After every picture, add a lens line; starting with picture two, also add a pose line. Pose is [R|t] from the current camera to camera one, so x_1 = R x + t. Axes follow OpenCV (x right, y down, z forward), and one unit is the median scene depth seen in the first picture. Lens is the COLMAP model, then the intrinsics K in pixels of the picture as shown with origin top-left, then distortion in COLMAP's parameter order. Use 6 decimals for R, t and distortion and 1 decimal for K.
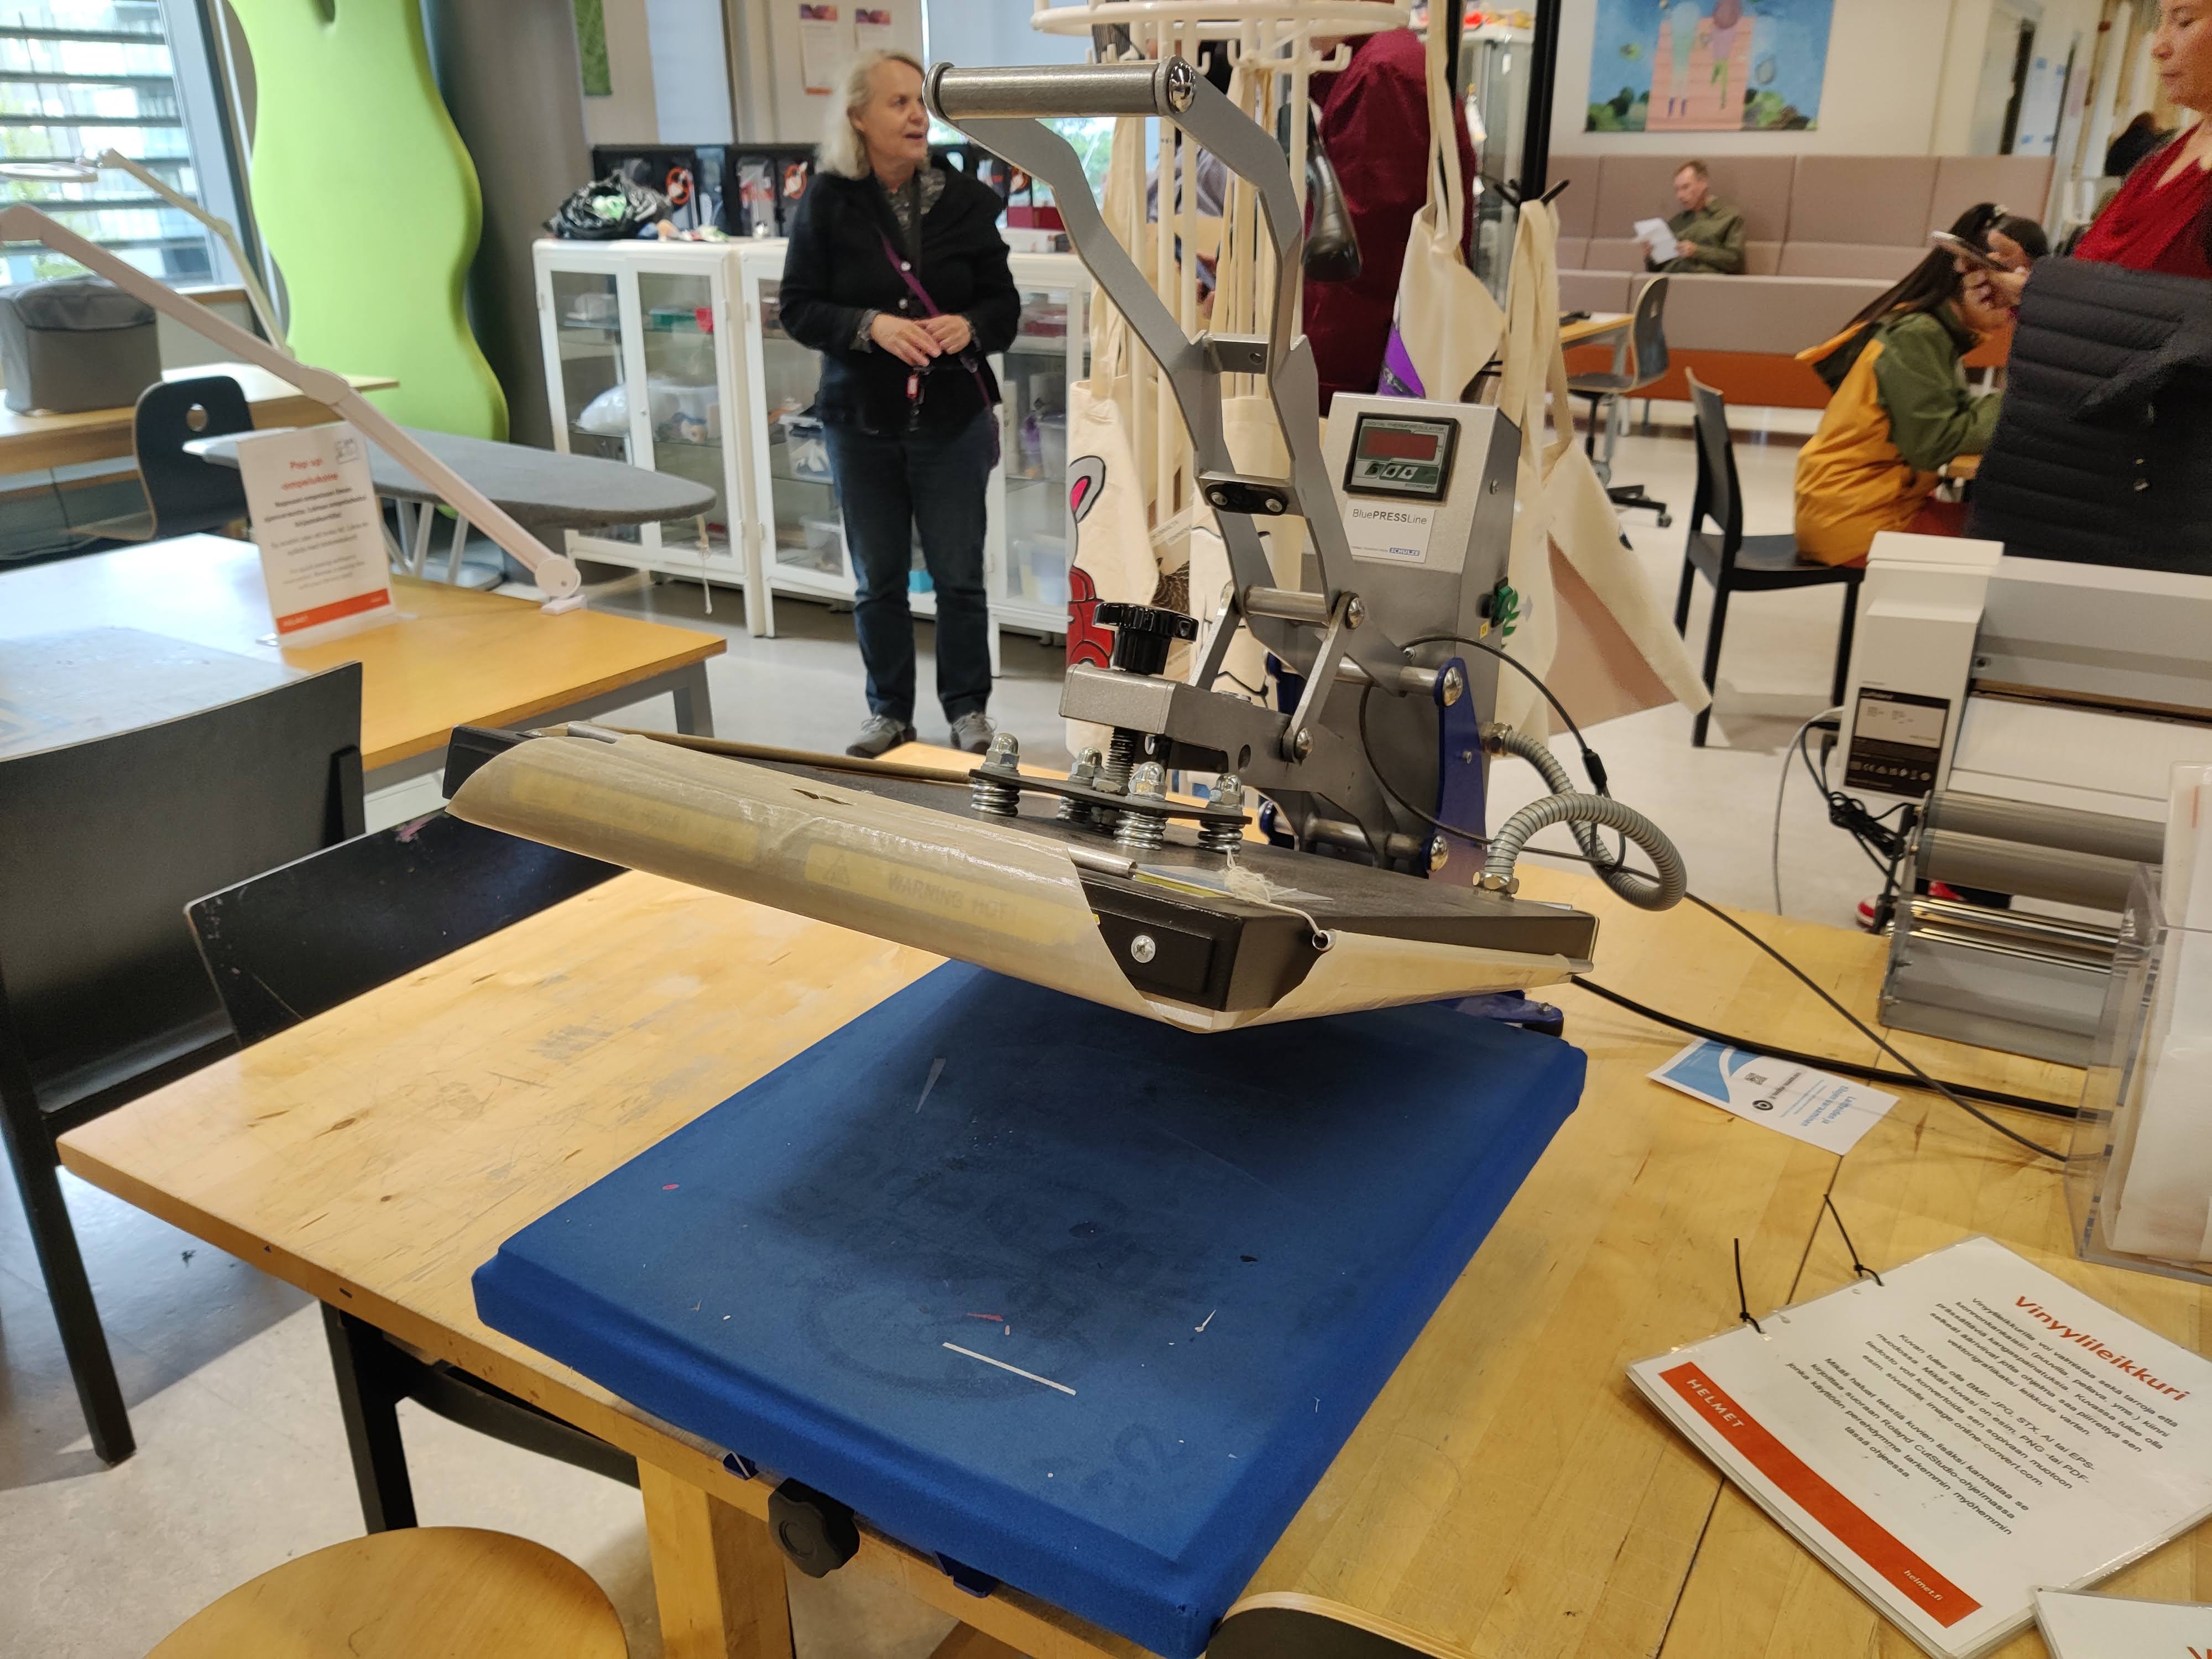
lens RADIAL K [[1712.8, 0, 1104.9], [0, 1712.8, 826.6], [0, 0, 1]] dist [-0.002251, -0.000890]
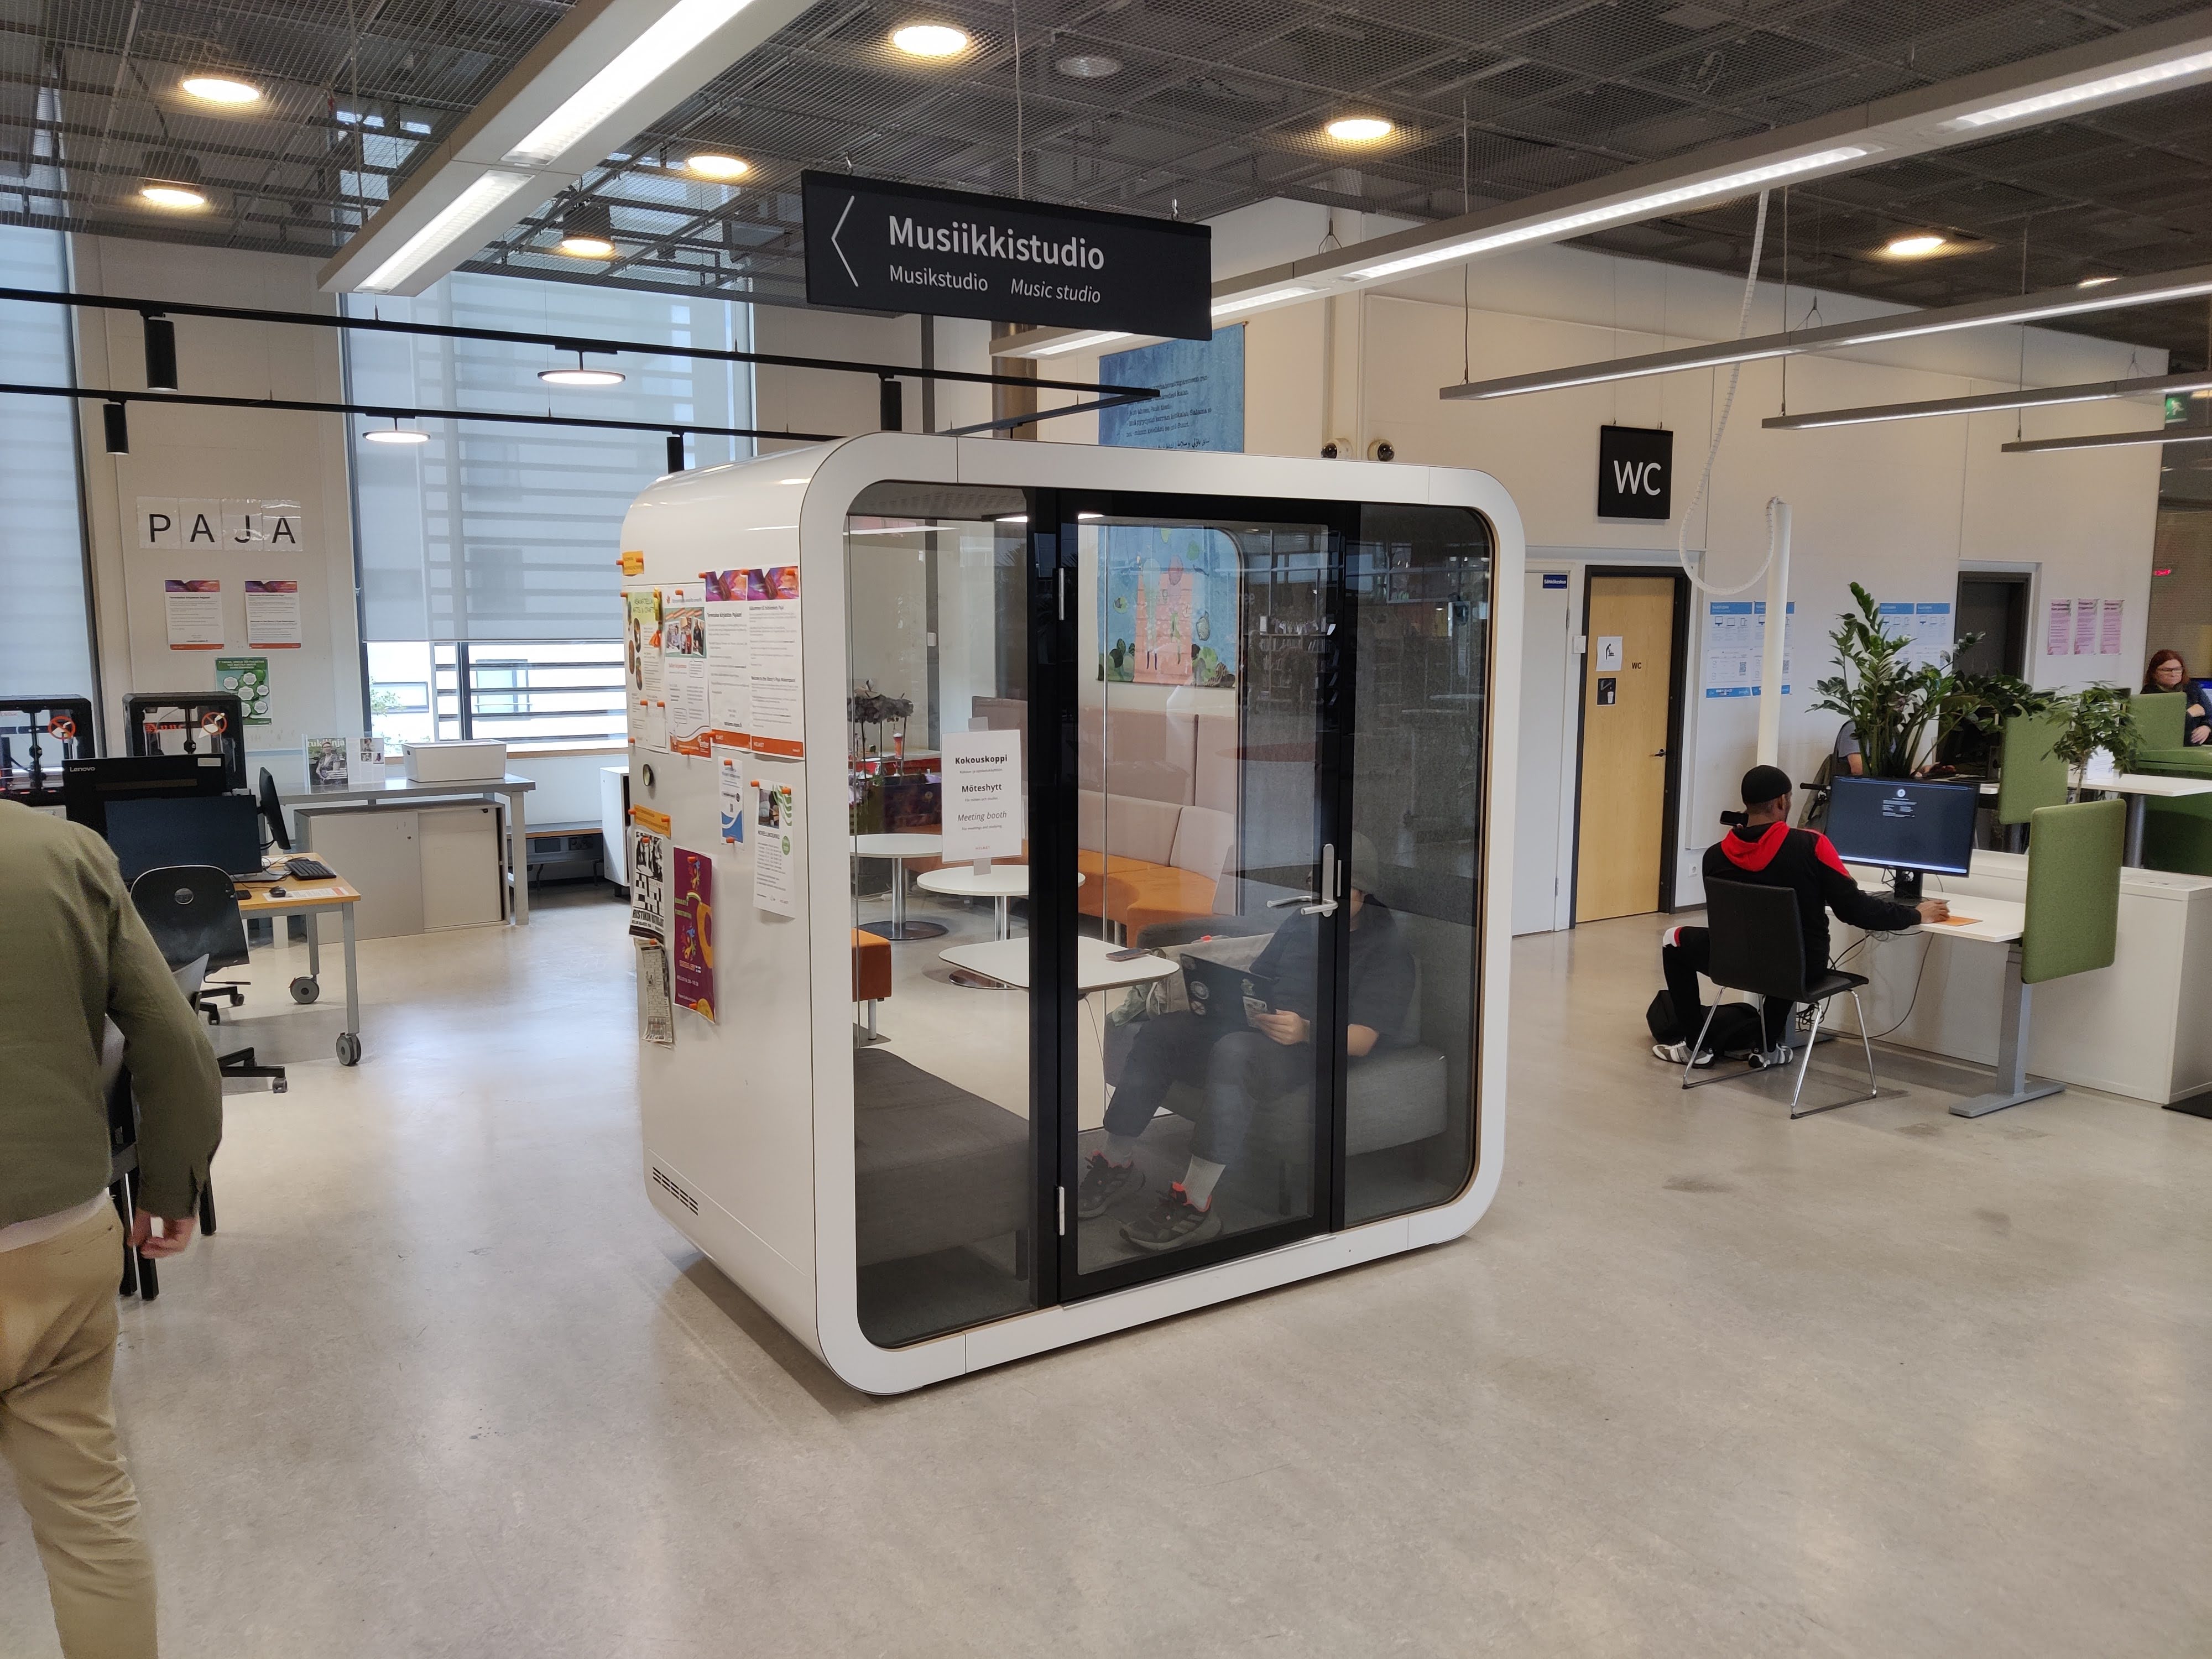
lens RADIAL K [[1712.8, 0, 1106.6], [0, 1712.8, 836.3], [0, 0, 1]] dist [-0.002251, -0.000890]
pose [[0.900386, 0.063711, -0.430402, 0.721803], [-0.171326, 0.961217, -0.216123, -0.118191], [0.399941, 0.268333, 0.876382, 0.187968]]
